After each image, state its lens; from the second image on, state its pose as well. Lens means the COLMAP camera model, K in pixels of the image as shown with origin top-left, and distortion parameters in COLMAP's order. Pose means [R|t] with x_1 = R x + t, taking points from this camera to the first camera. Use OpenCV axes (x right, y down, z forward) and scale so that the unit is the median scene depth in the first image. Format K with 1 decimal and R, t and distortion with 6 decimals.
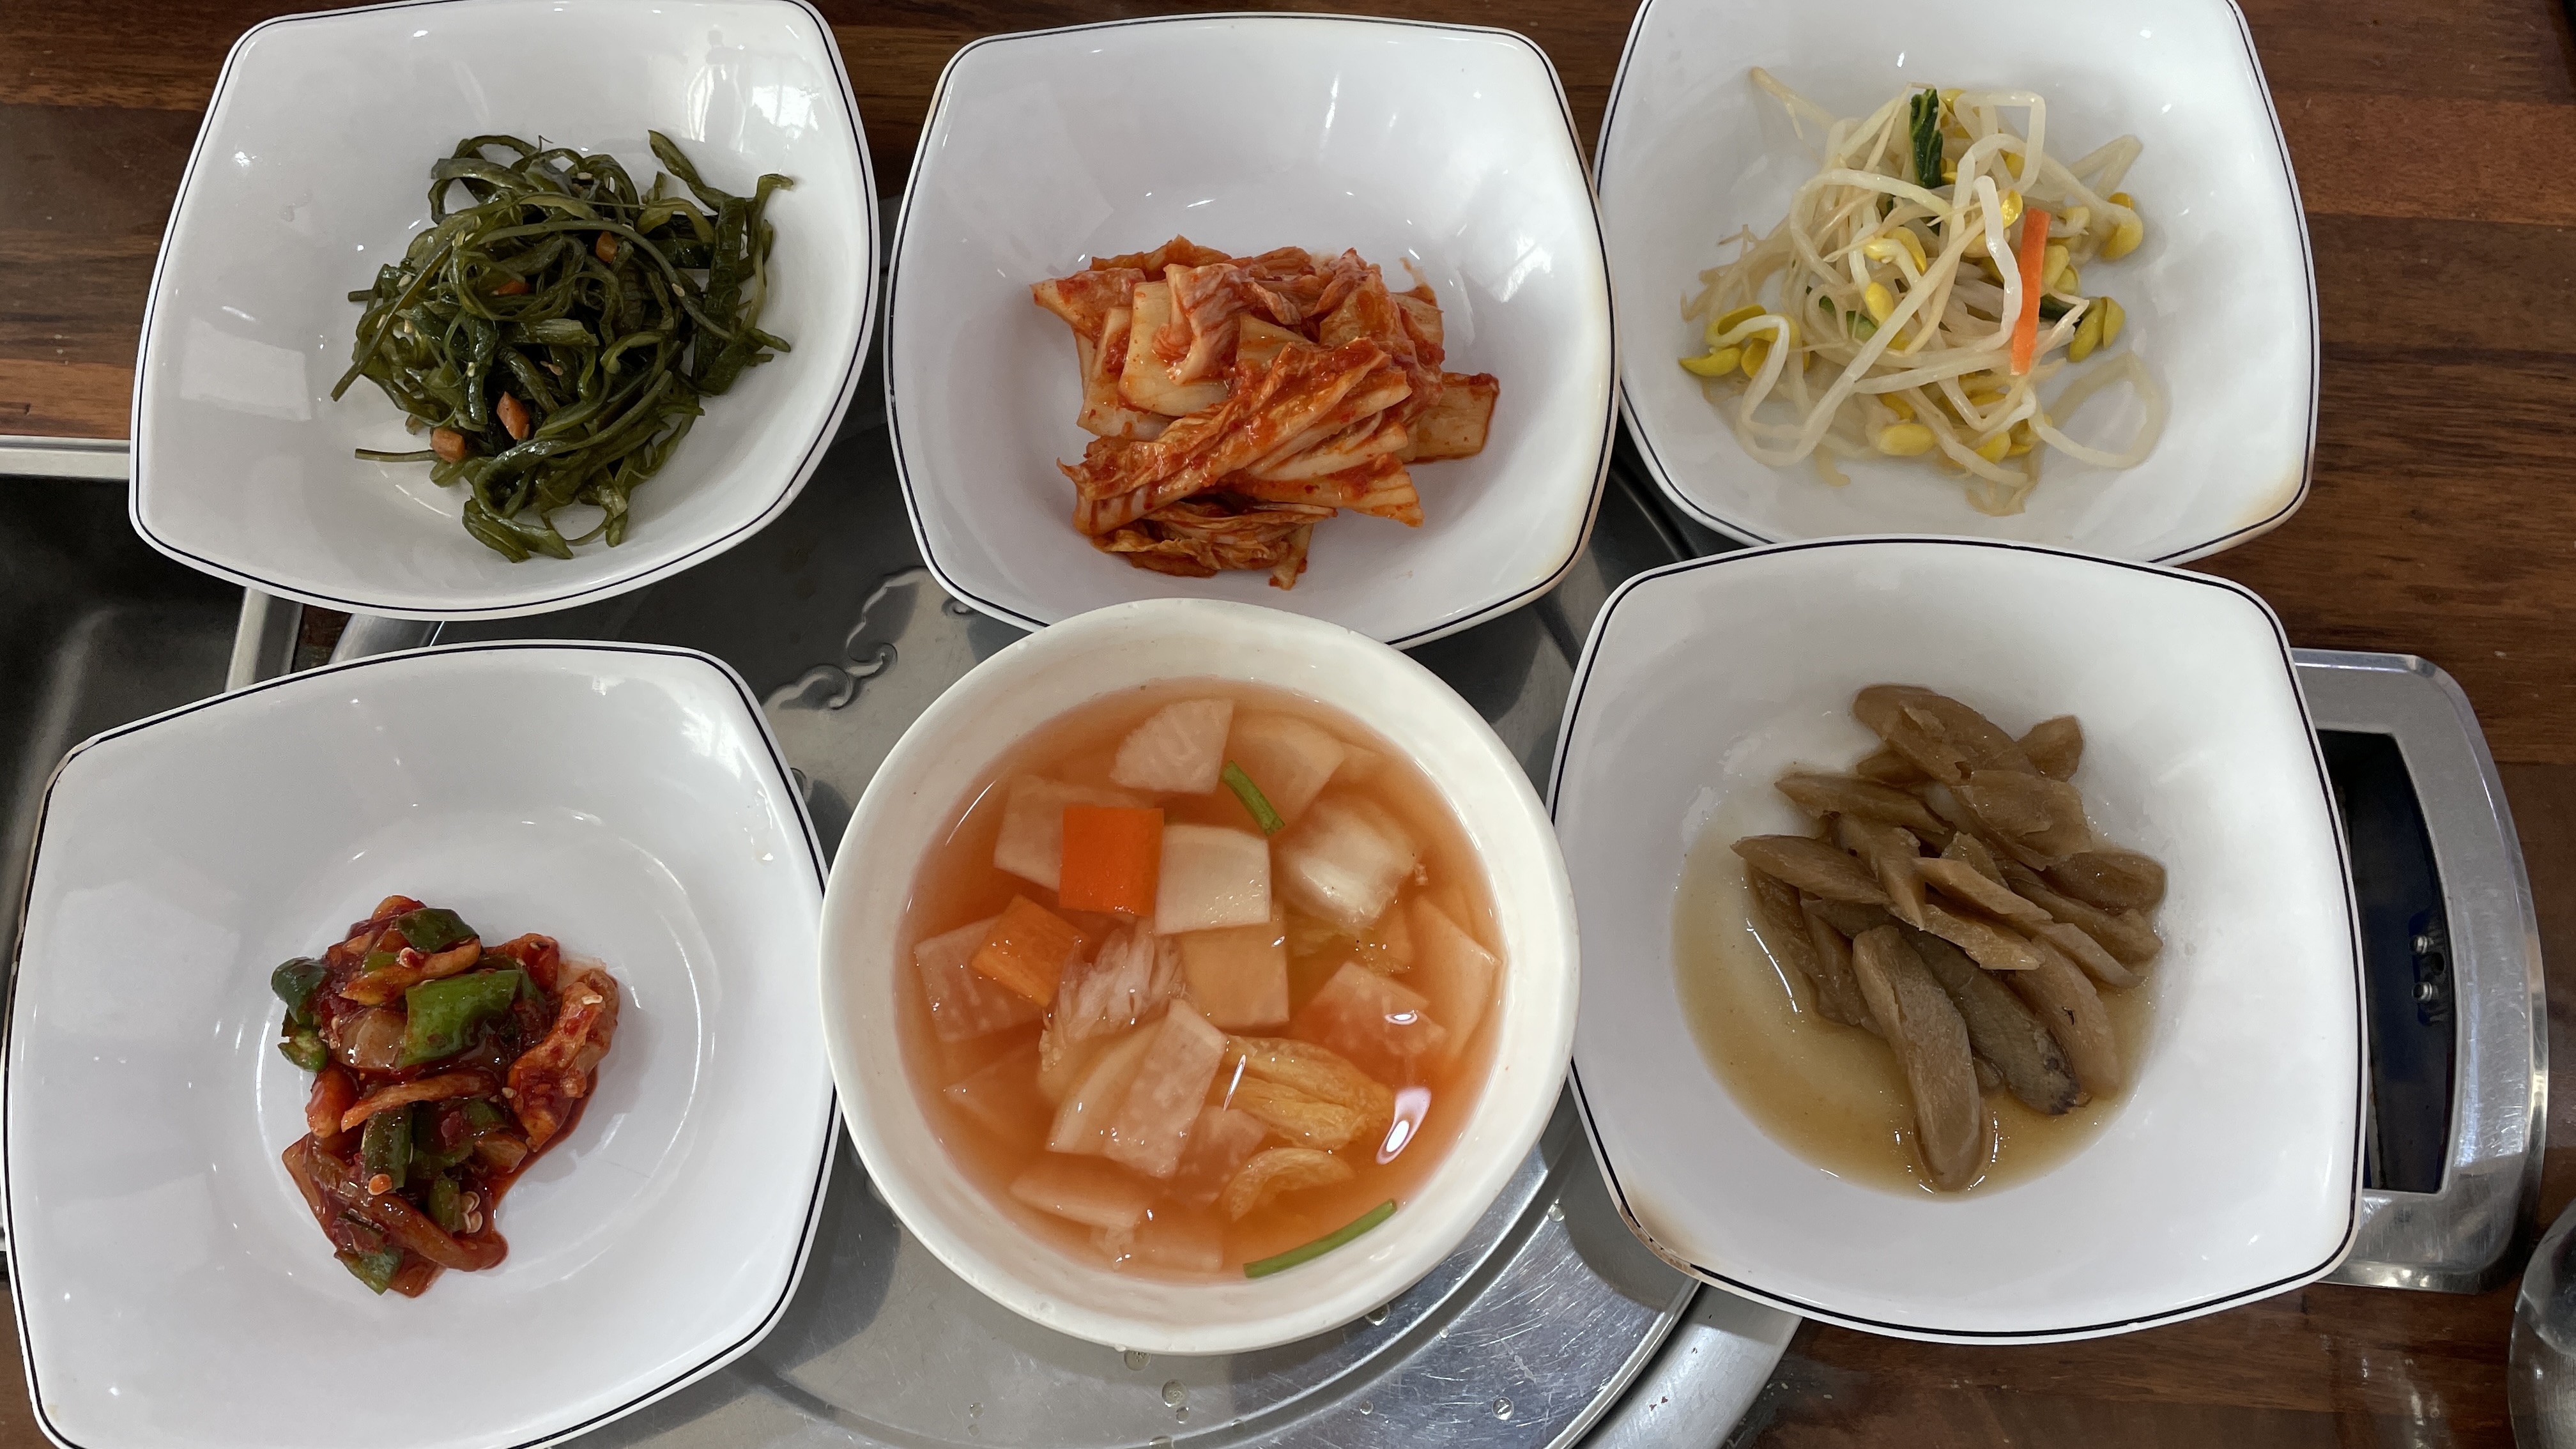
lens RADIAL K [[1857.3, 0, 1288.0], [0, 1857.3, 724.5], [0, 0, 1]] dist [0.006400, 0.001014]
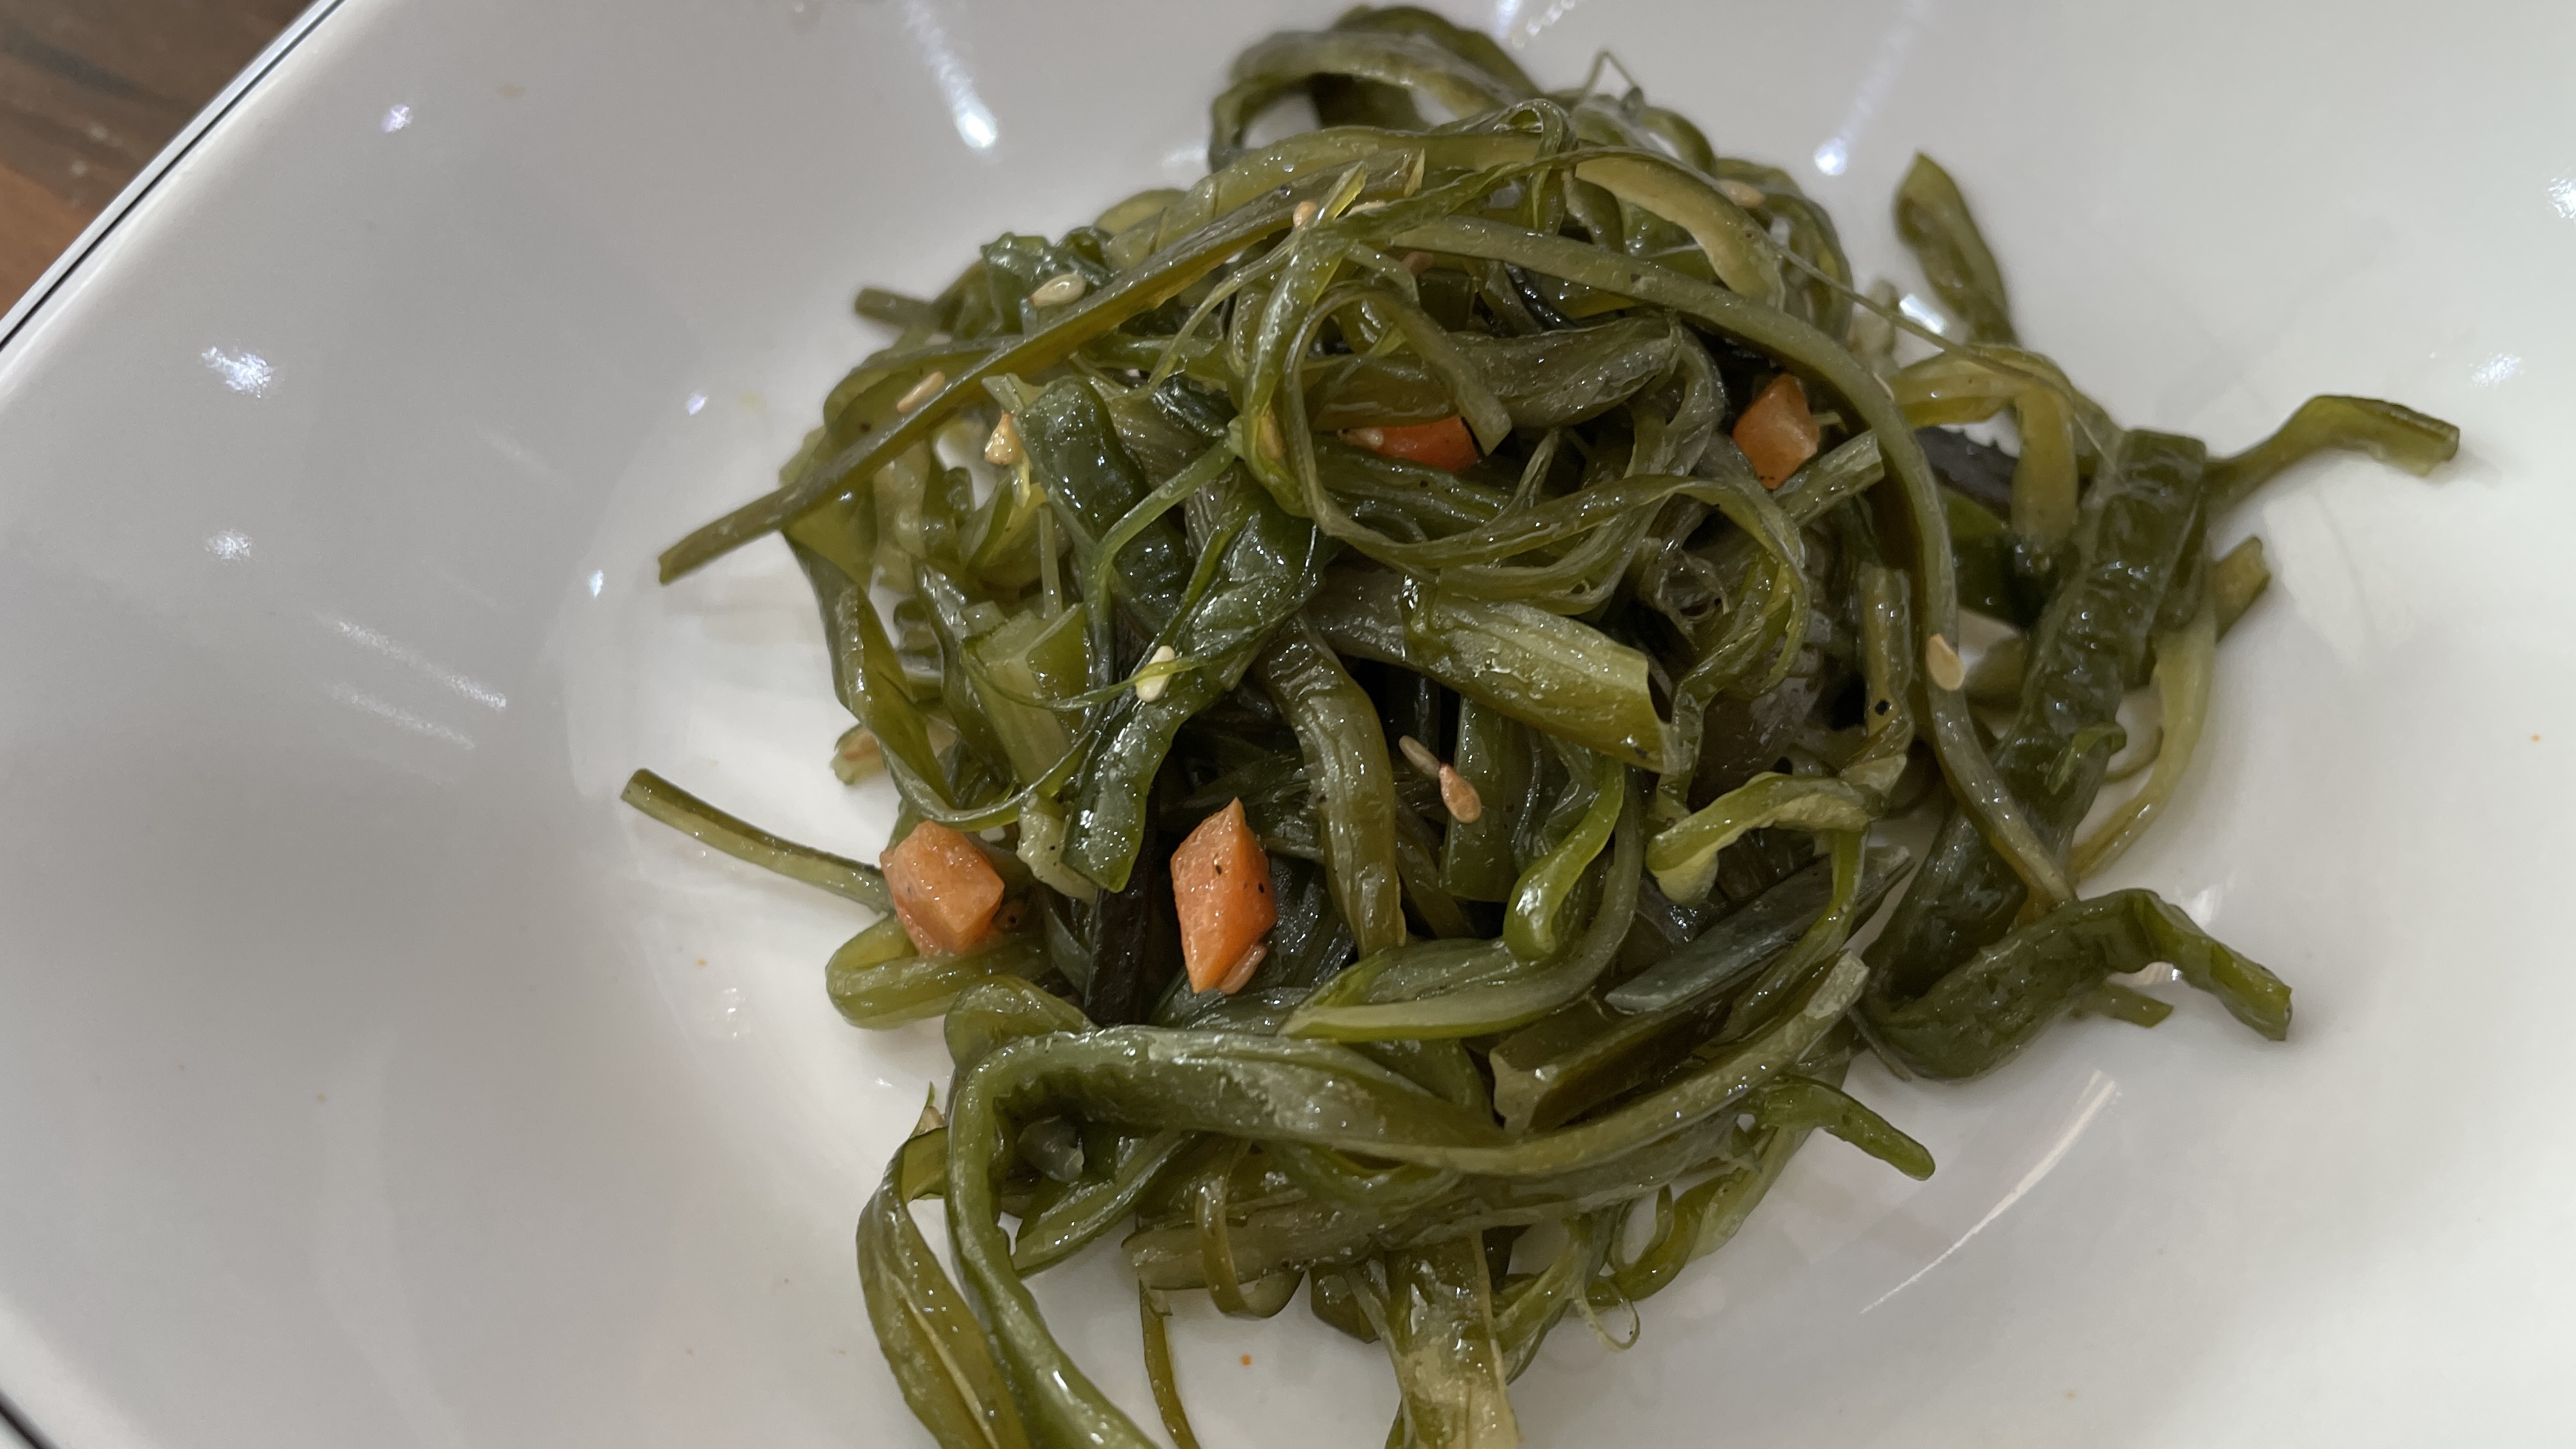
lens RADIAL K [[1857.3, 0, 1288.0], [0, 1857.3, 724.5], [0, 0, 1]] dist [0.006400, 0.001014]
pose [[0.910849, 0.368807, -0.185300, -0.362648], [-0.397082, 0.905504, -0.149625, -0.149634], [0.112607, 0.209865, 0.971224, 0.736914]]
